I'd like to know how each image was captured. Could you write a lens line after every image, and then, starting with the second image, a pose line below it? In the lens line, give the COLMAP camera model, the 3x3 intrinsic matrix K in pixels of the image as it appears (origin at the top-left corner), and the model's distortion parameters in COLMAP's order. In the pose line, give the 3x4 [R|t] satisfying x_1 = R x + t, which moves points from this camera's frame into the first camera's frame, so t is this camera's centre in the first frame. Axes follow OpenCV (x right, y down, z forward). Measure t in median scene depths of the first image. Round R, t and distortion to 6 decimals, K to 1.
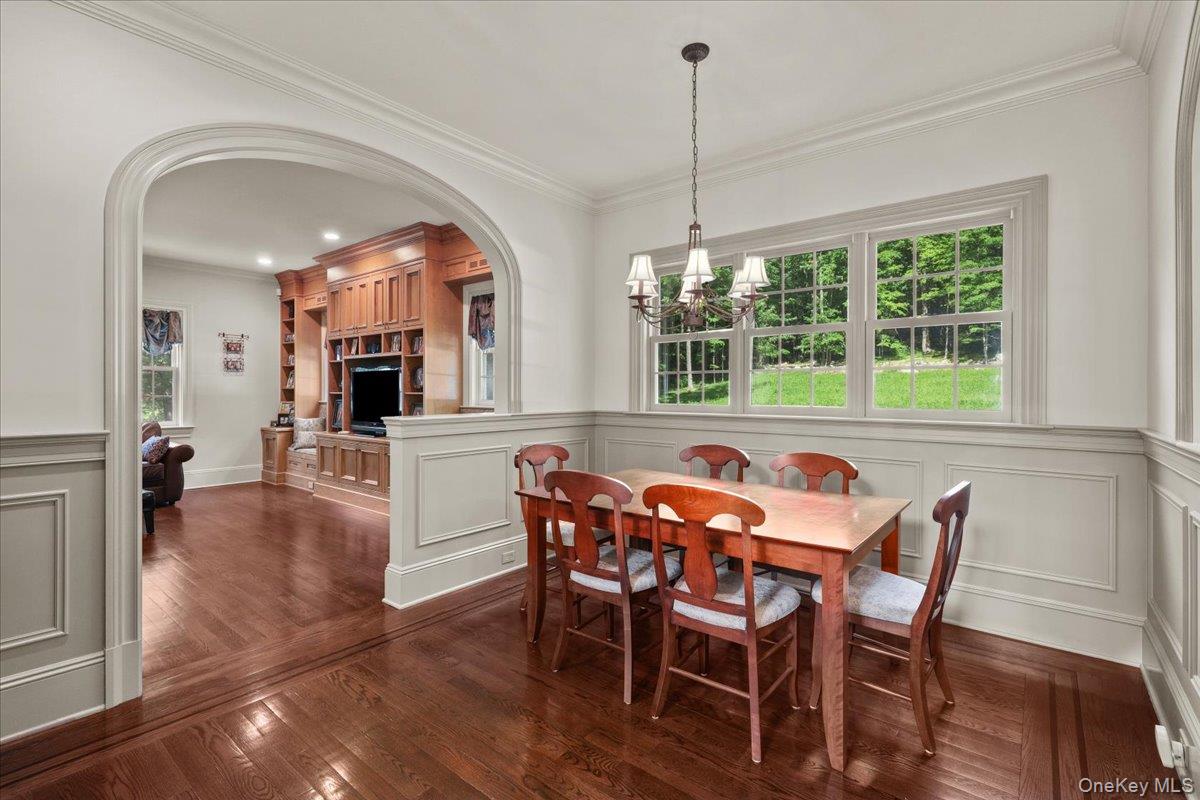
lens RADIAL K [[542.7, 0, 594.7], [0, 542.7, 402.7], [0, 0, 1]] dist [0.000178, 0.000266]
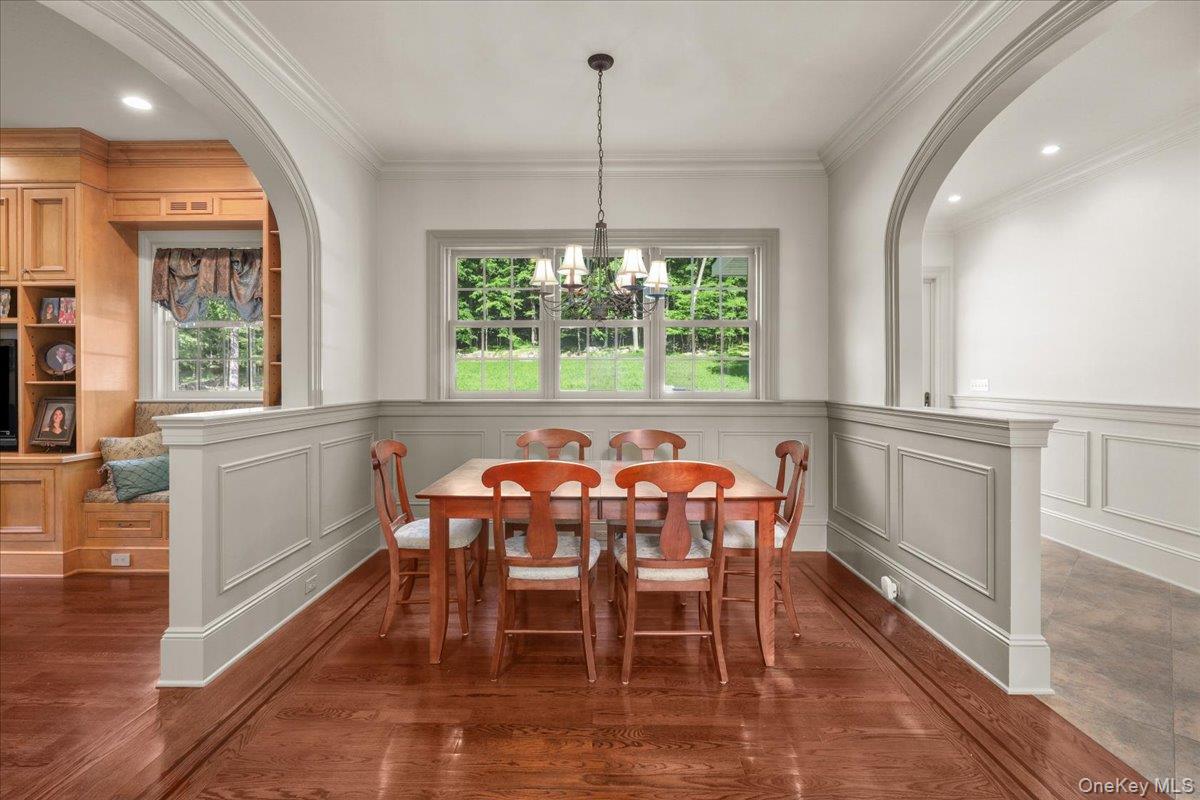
lens RADIAL K [[542.7, 0, 590.8], [0, 542.7, 391.9], [0, 0, 1]] dist [0.000444, 0.000020]
pose [[0.790231, -0.019885, 0.612486, -0.253127], [0.015845, 0.999802, 0.012016, -0.003617], [-0.612604, 0.000209, 0.790390, 0.083450]]
